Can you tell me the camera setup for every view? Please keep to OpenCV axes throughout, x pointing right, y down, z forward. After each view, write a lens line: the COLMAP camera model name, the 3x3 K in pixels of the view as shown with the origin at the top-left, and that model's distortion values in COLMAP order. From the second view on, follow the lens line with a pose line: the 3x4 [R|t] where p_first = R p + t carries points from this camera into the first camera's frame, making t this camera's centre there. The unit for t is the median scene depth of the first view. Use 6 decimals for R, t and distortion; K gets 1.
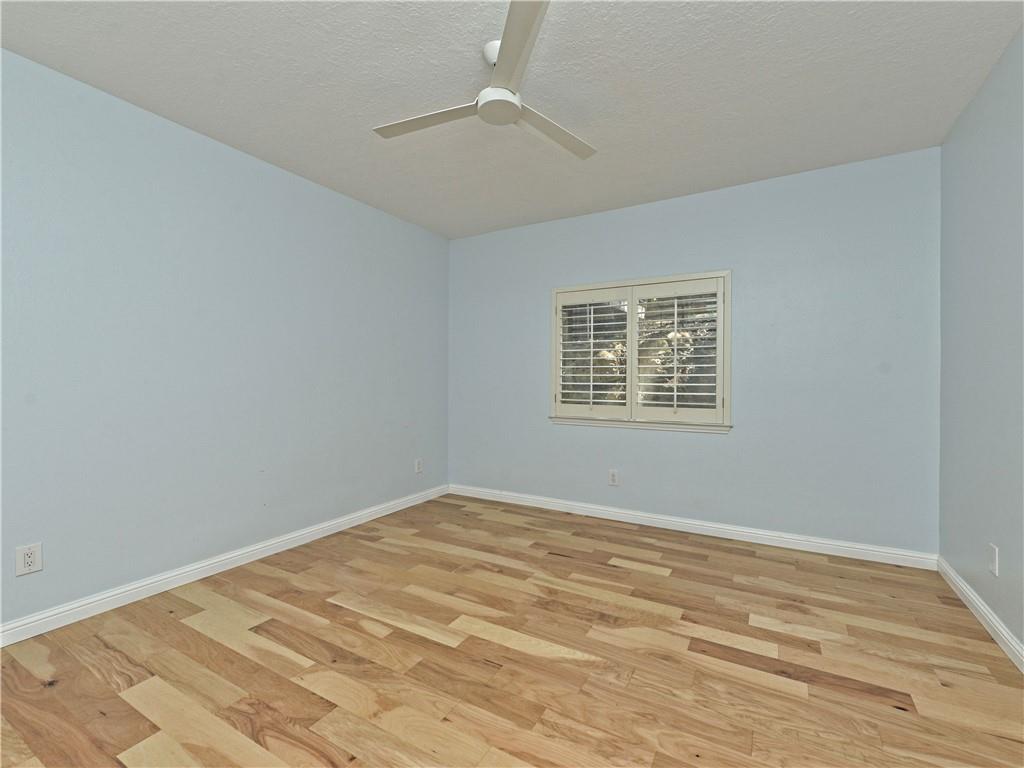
lens RADIAL K [[449.3, 0, 512.9], [0, 449.3, 382.1], [0, 0, 1]] dist [0.001581, -0.000040]
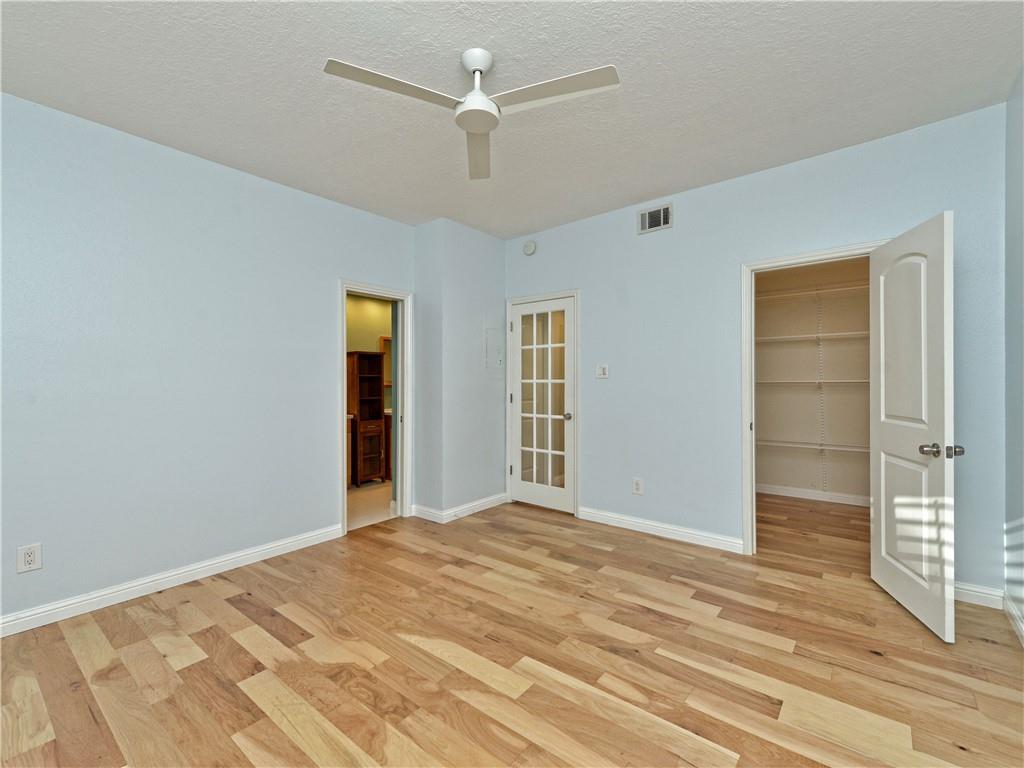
lens RADIAL K [[449.3, 0, 512.6], [0, 449.3, 383.5], [0, 0, 1]] dist [0.001581, -0.000040]
pose [[-0.988601, 0.006076, 0.150435, -0.252761], [0.007155, 0.999952, 0.006635, -0.023866], [-0.150387, 0.007636, -0.988598, 1.970019]]
